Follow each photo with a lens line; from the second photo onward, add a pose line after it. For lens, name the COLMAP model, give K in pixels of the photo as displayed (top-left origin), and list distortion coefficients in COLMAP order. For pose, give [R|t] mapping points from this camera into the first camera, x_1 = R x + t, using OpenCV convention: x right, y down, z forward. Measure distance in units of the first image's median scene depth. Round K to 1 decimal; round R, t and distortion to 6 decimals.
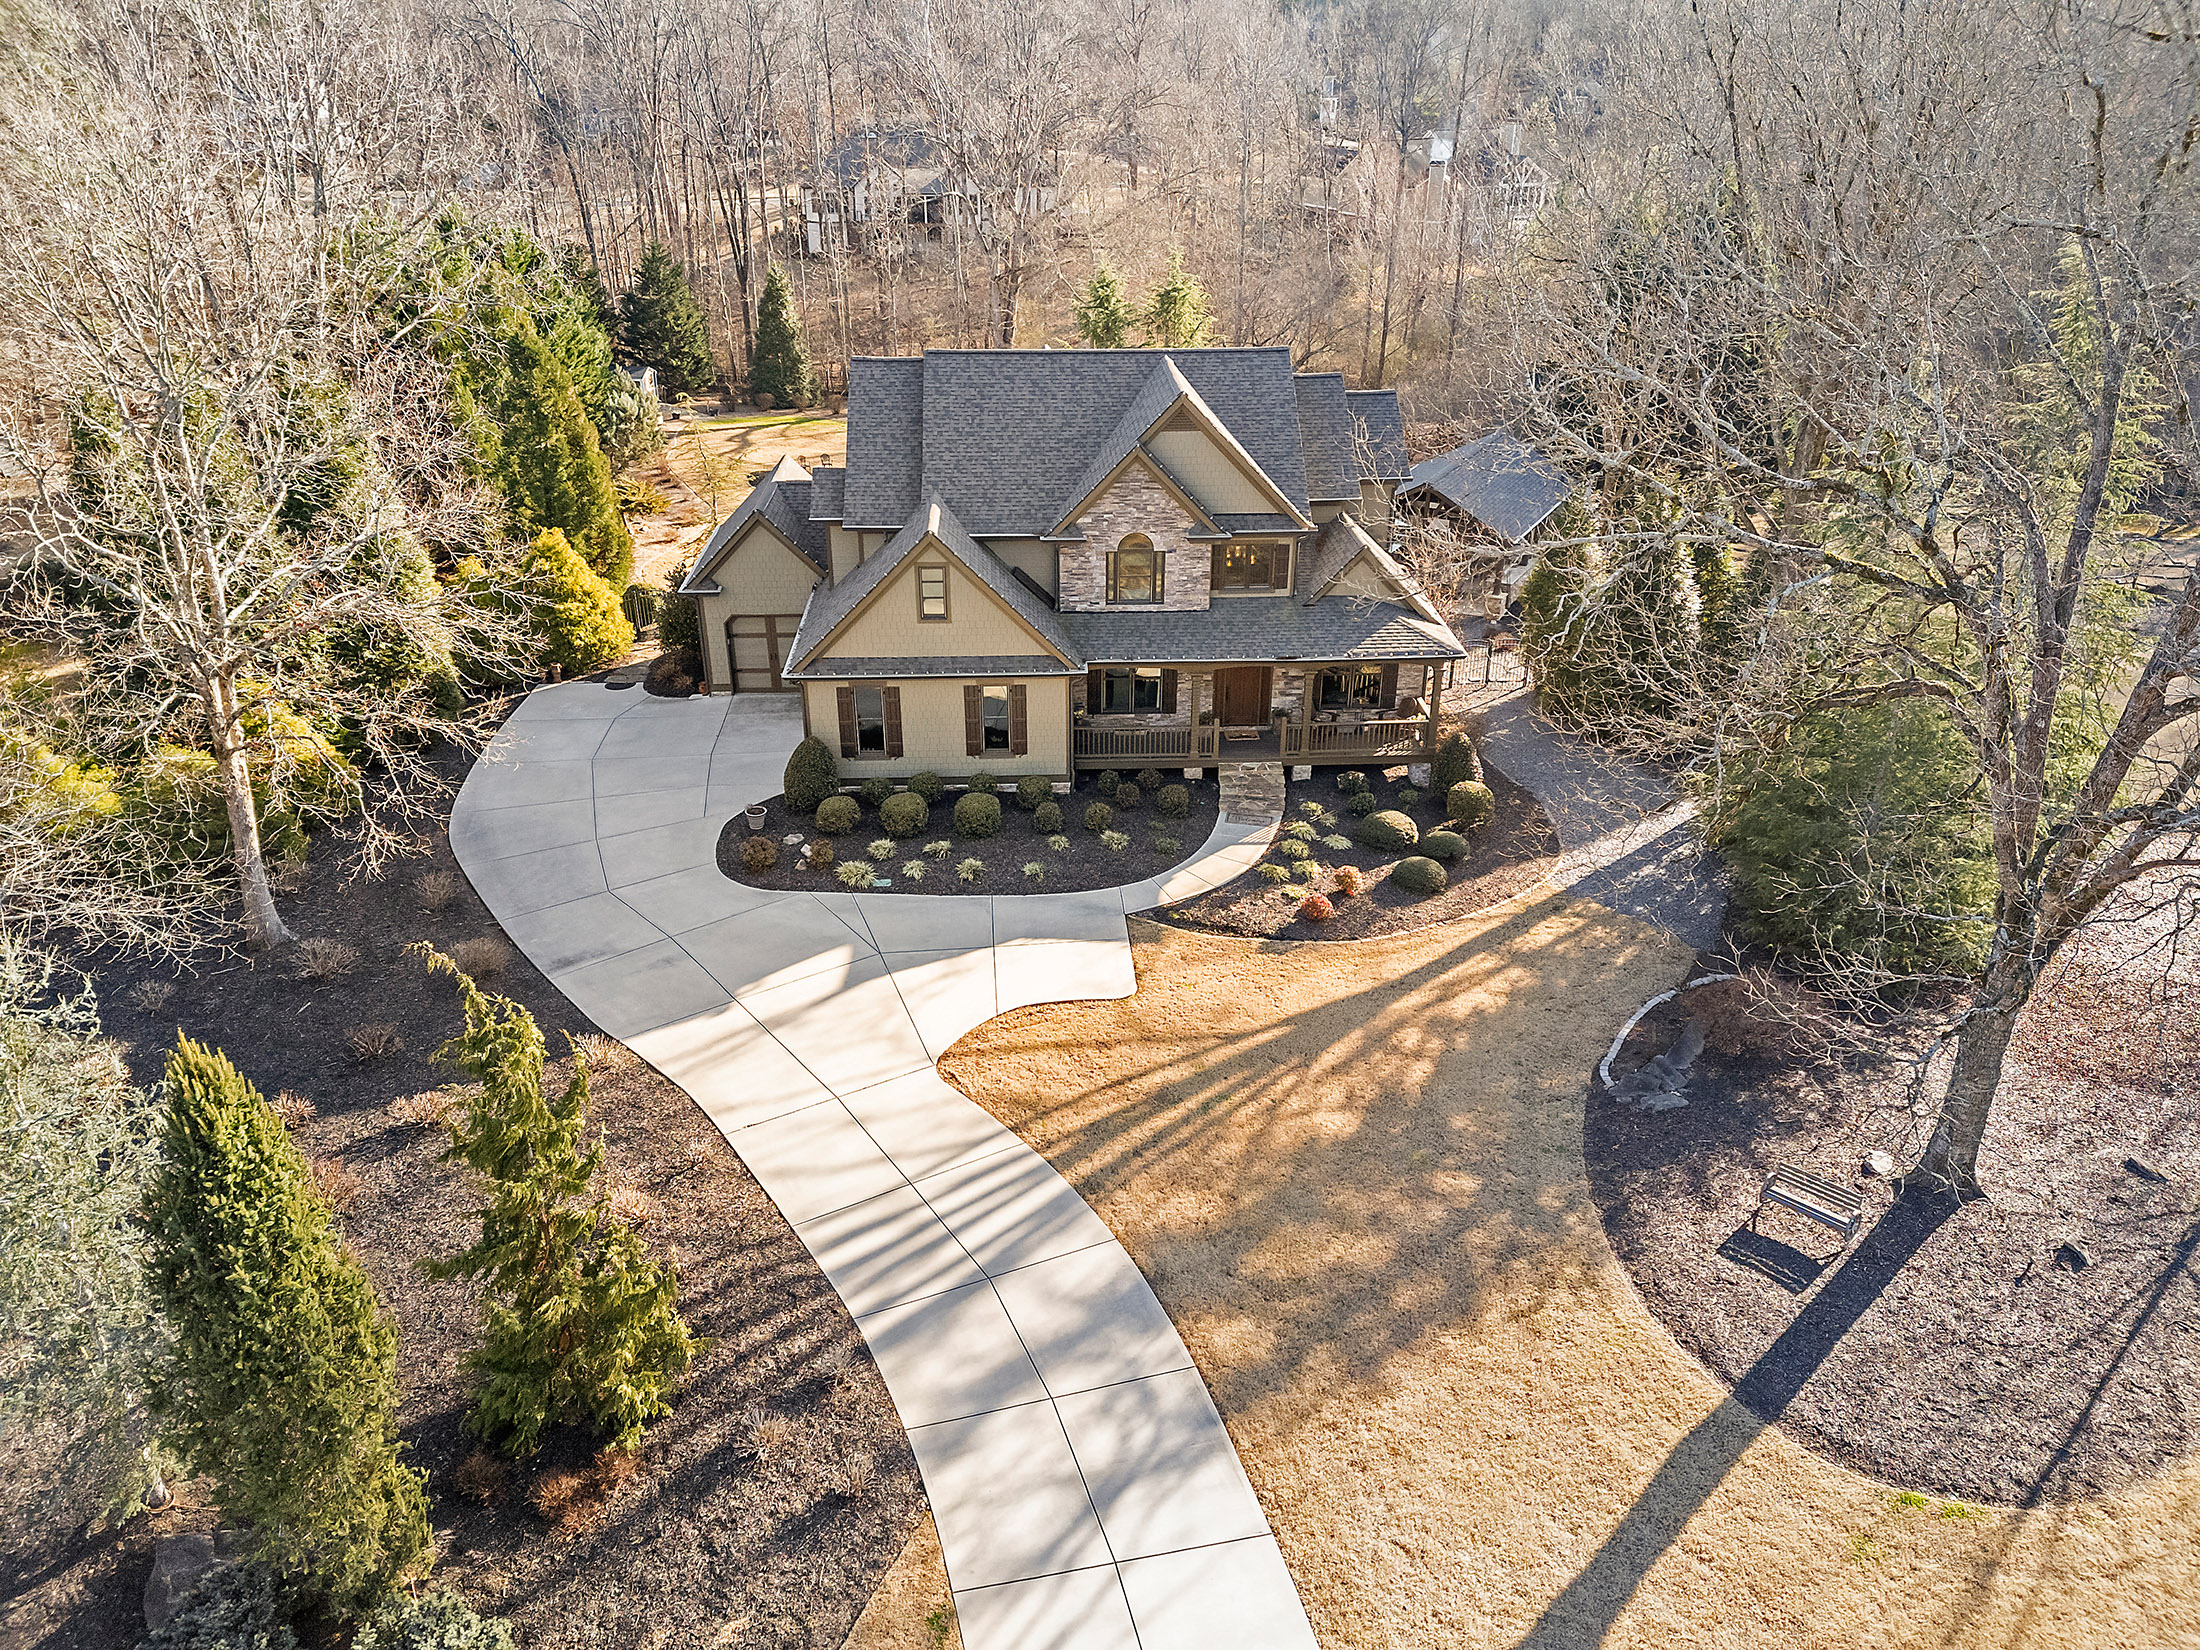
lens RADIAL K [[1597.0, 0, 1100.0], [0, 1597.0, 825.0], [0, 0, 1]] dist [0.109189, -0.102406]
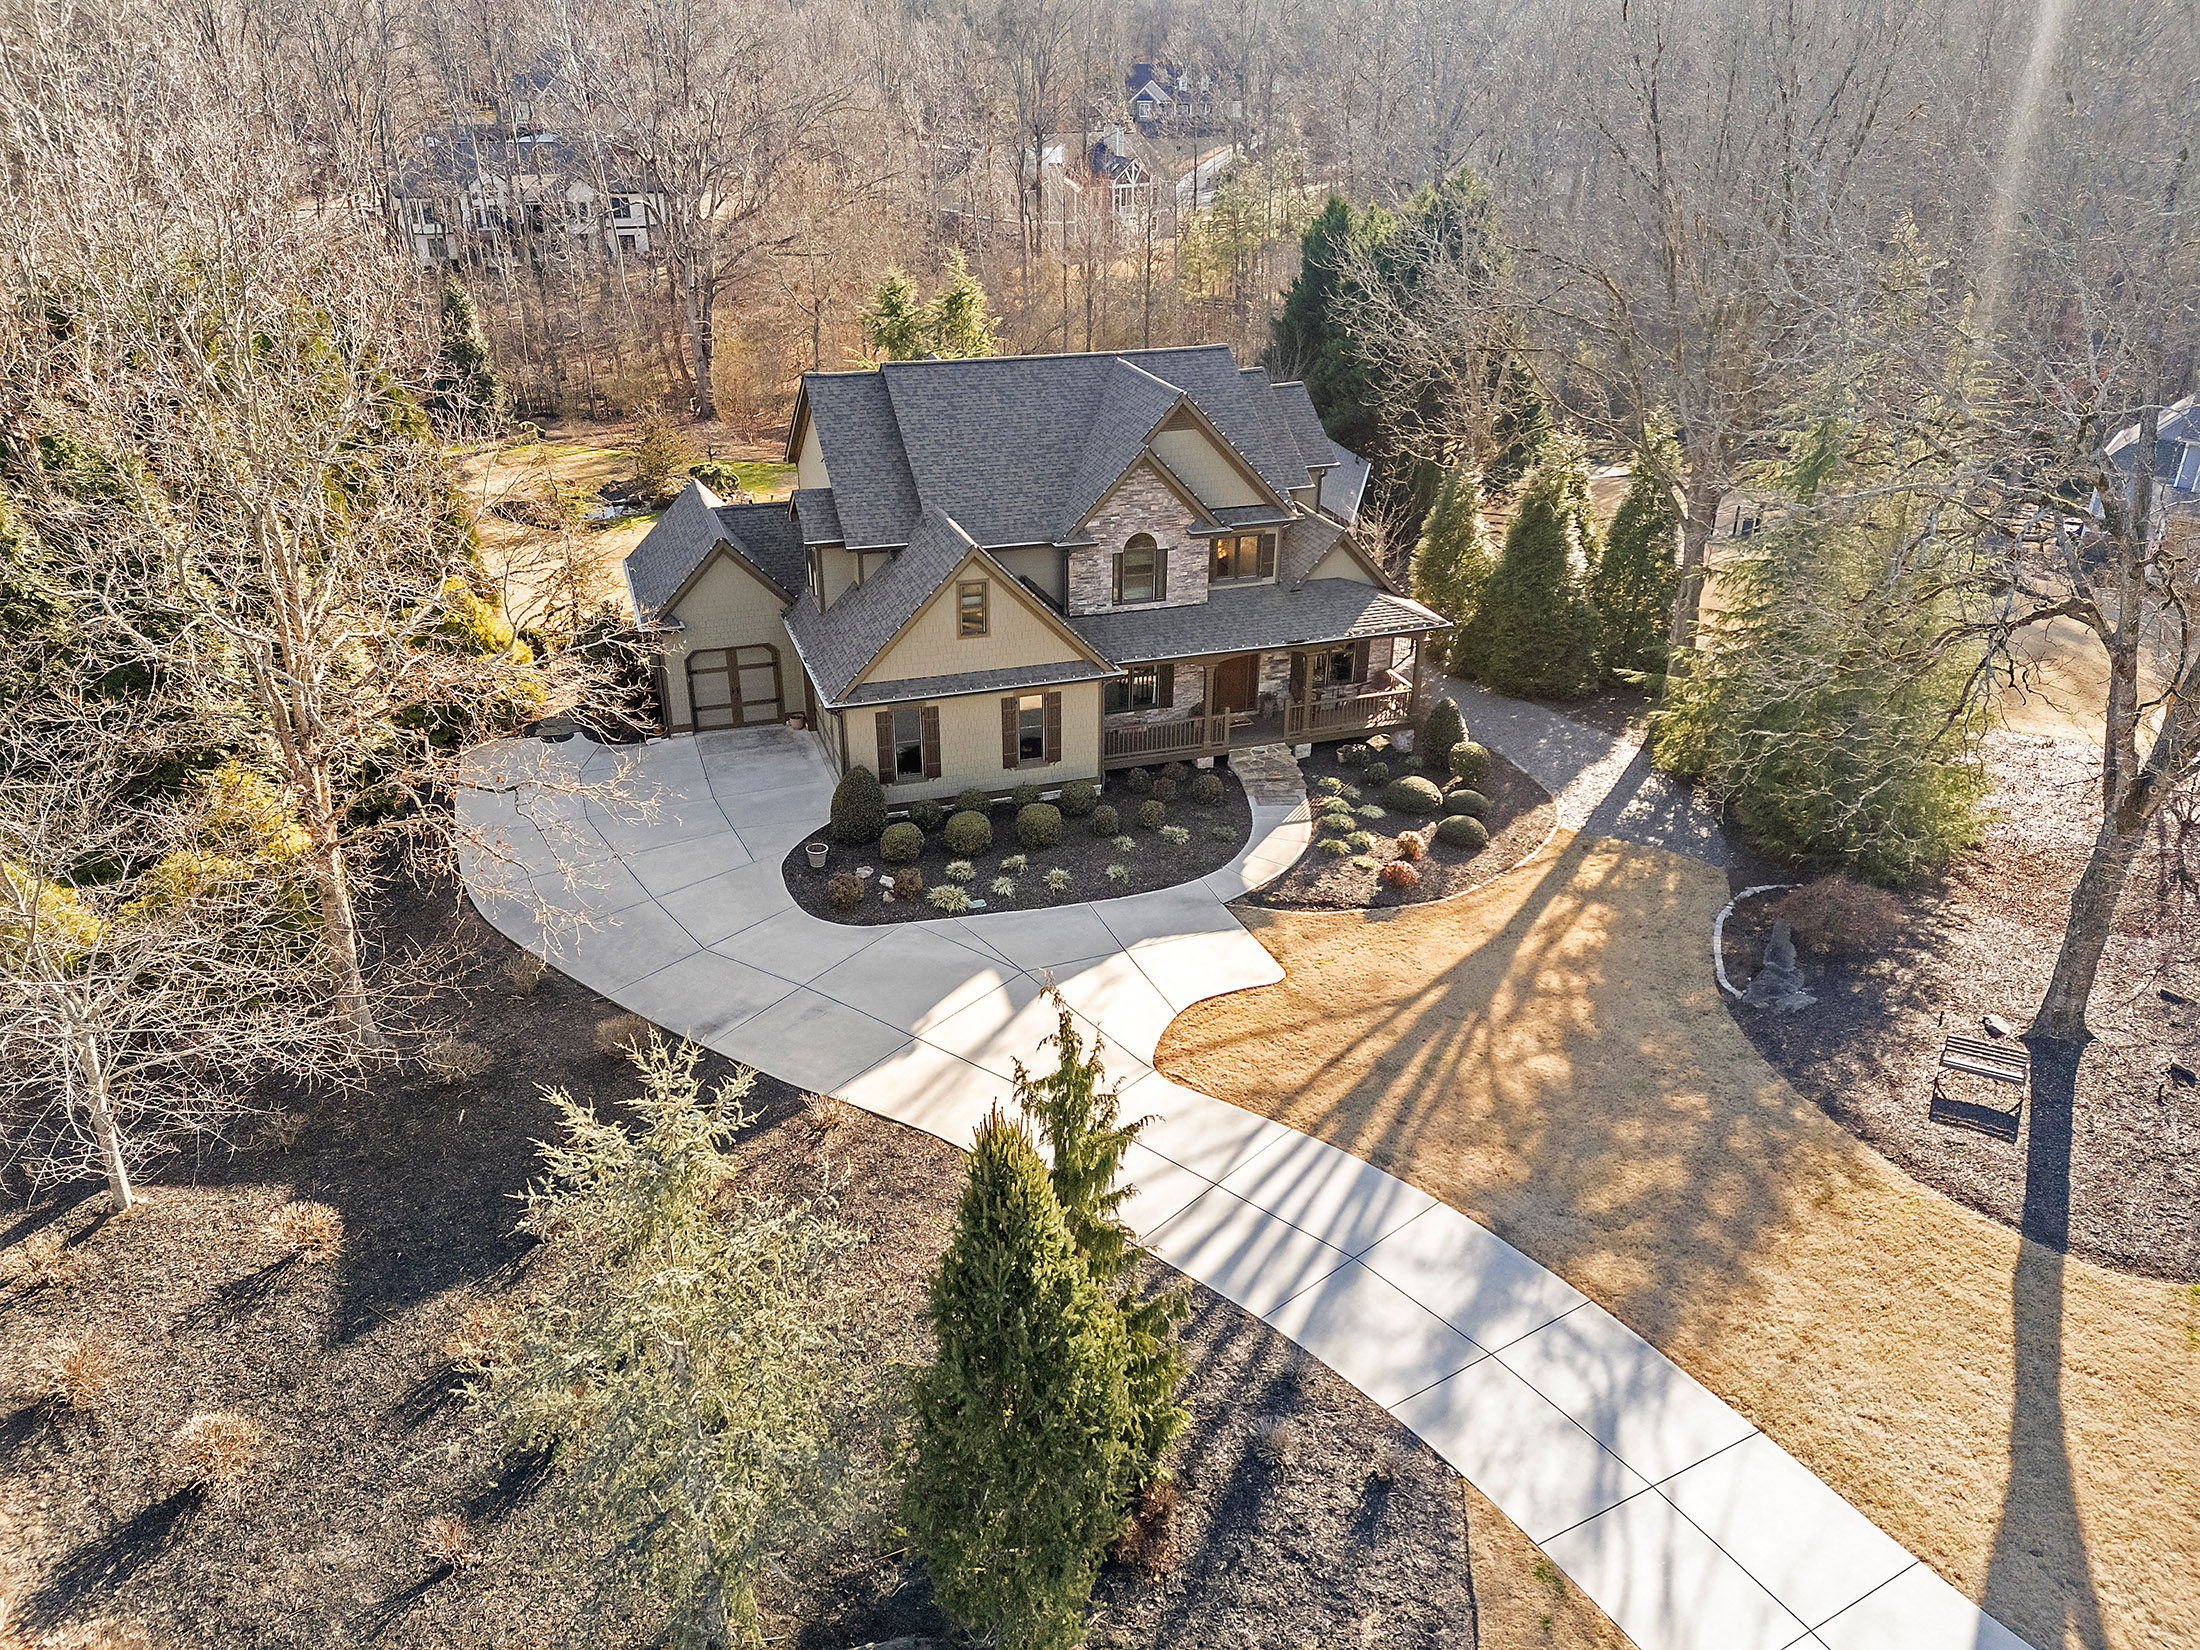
lens RADIAL K [[1590.0, 0, 1100.0], [0, 1590.0, 825.0], [0, 0, 1]] dist [0.102491, -0.099762]
pose [[0.961448, -0.116372, 0.249149, -0.282282], [0.116357, 0.993097, 0.014842, -0.016714], [-0.249156, 0.014721, 0.968351, 0.030259]]
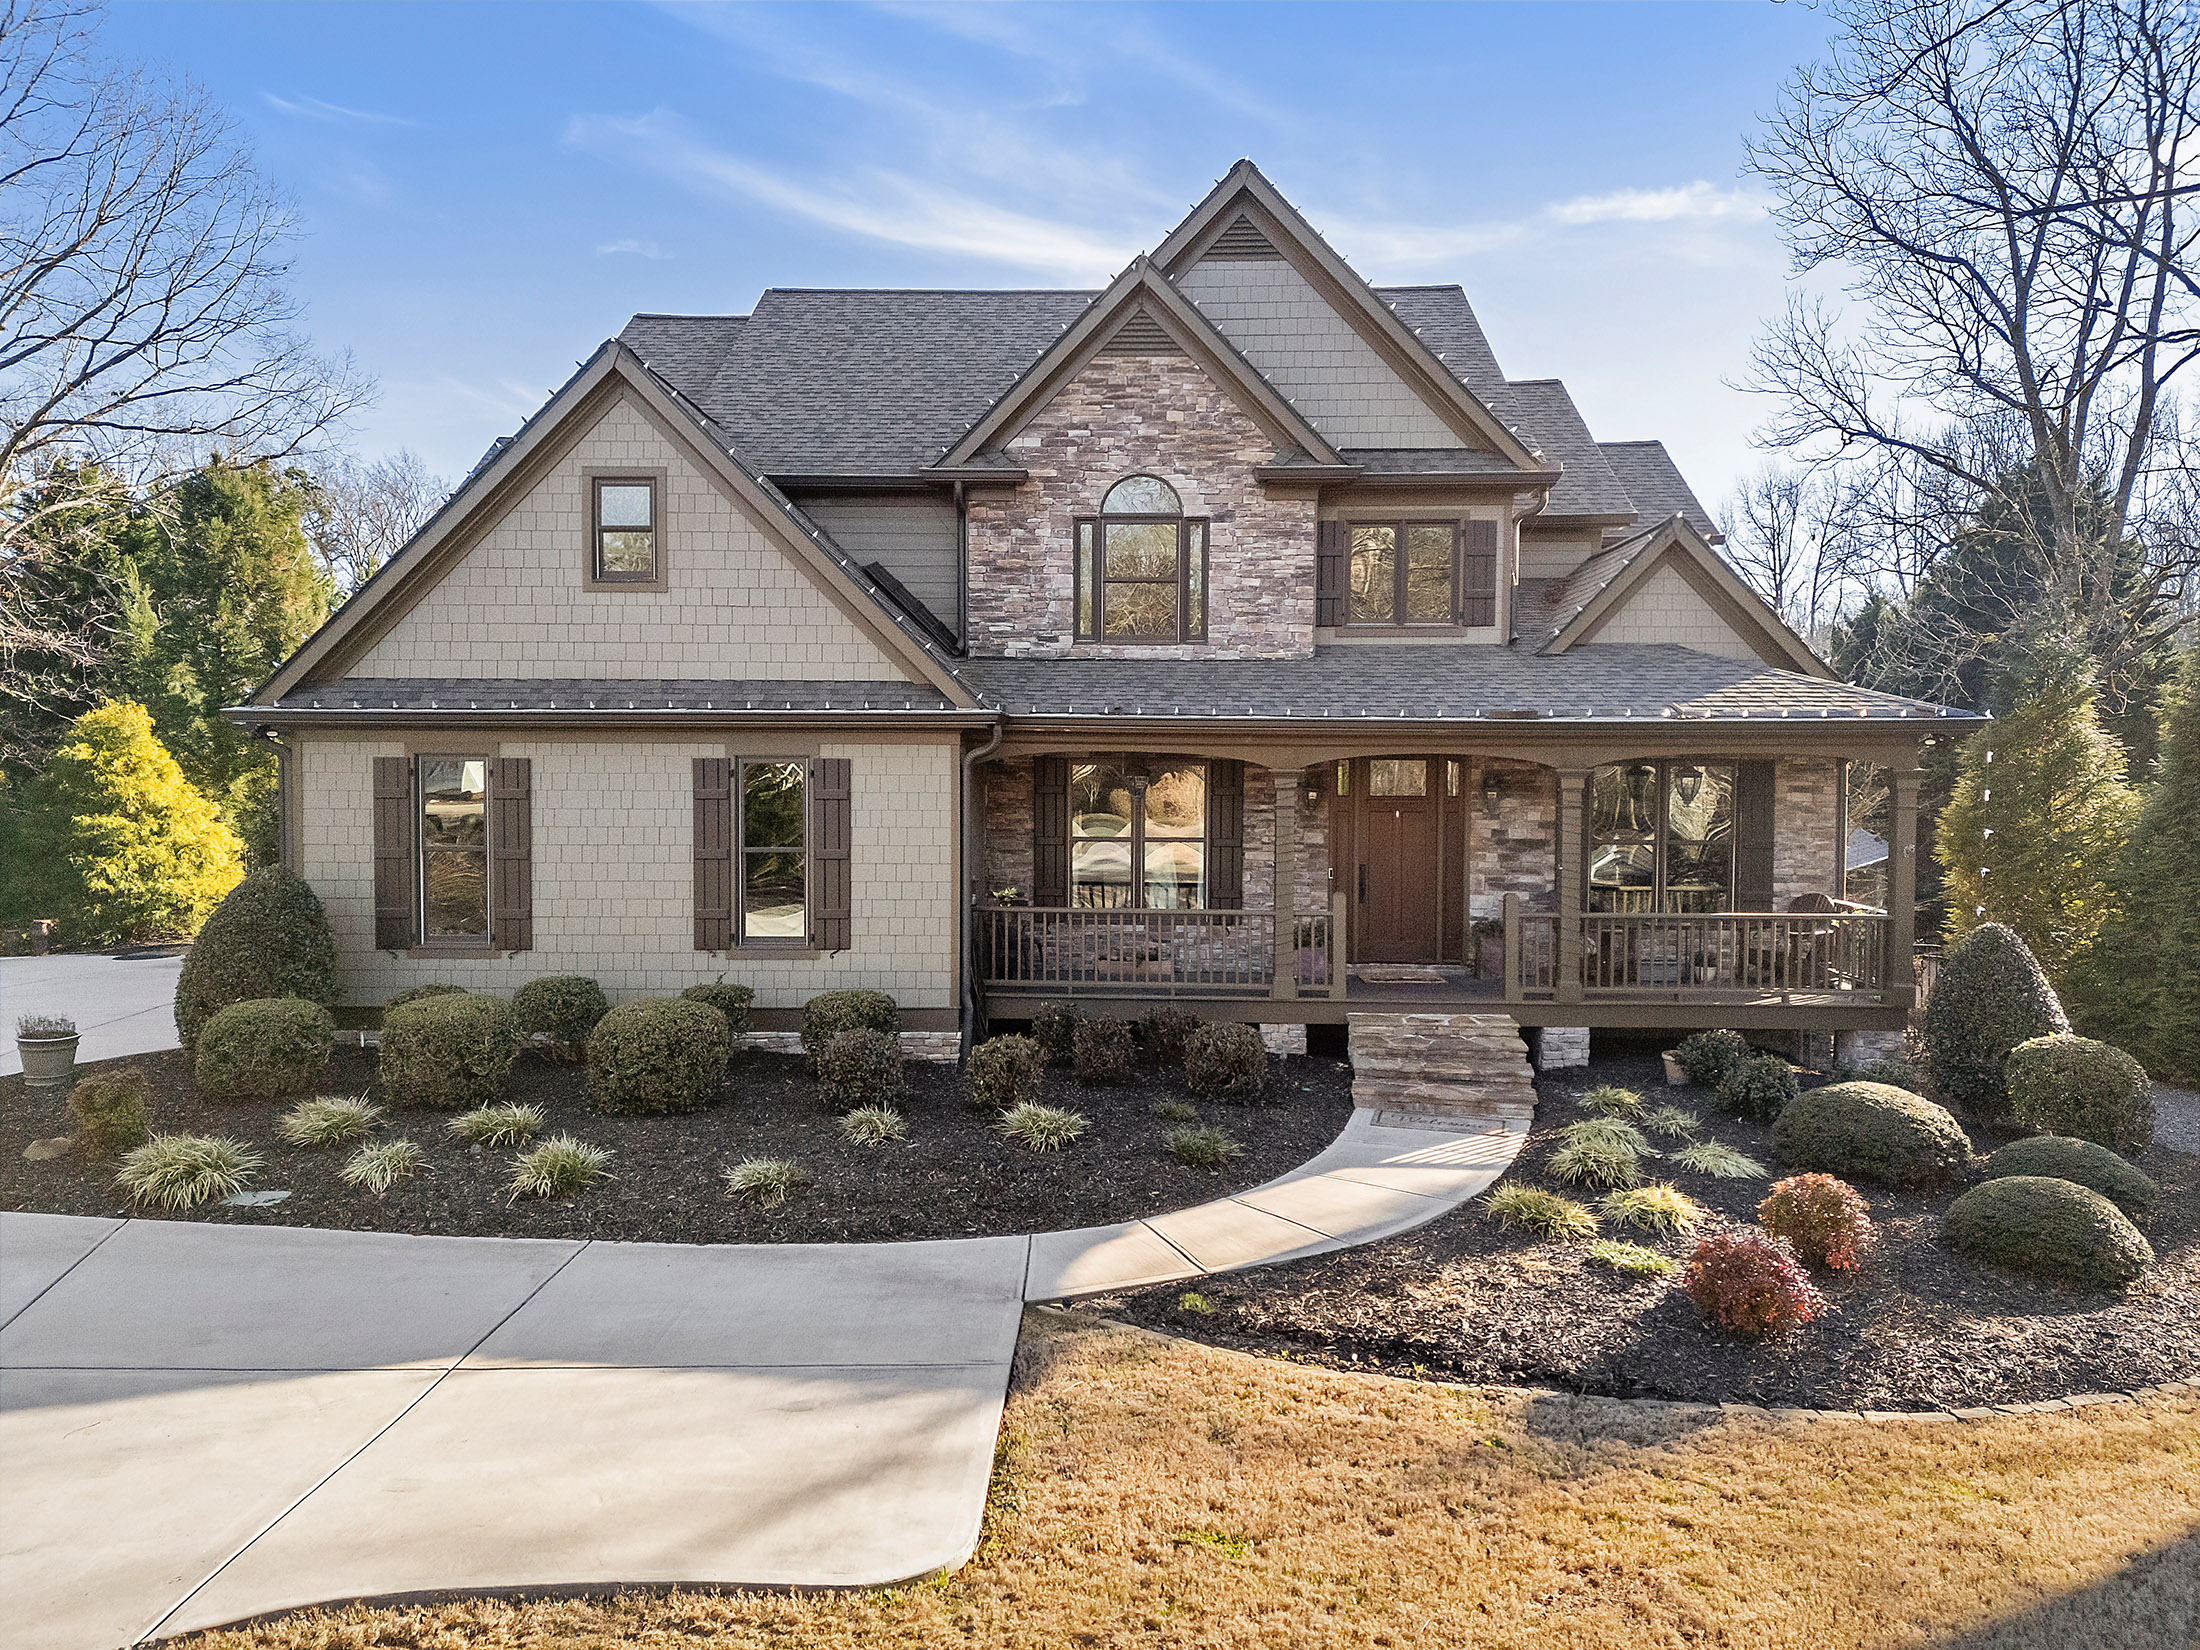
lens RADIAL K [[1590.0, 0, 1100.0], [0, 1590.0, 825.0], [0, 0, 1]] dist [0.102491, -0.099762]
pose [[0.997186, 0.004213, -0.074852, 0.045225], [-0.034170, 0.914225, -0.403763, 0.084975], [0.066730, 0.405184, 0.911797, 0.653532]]
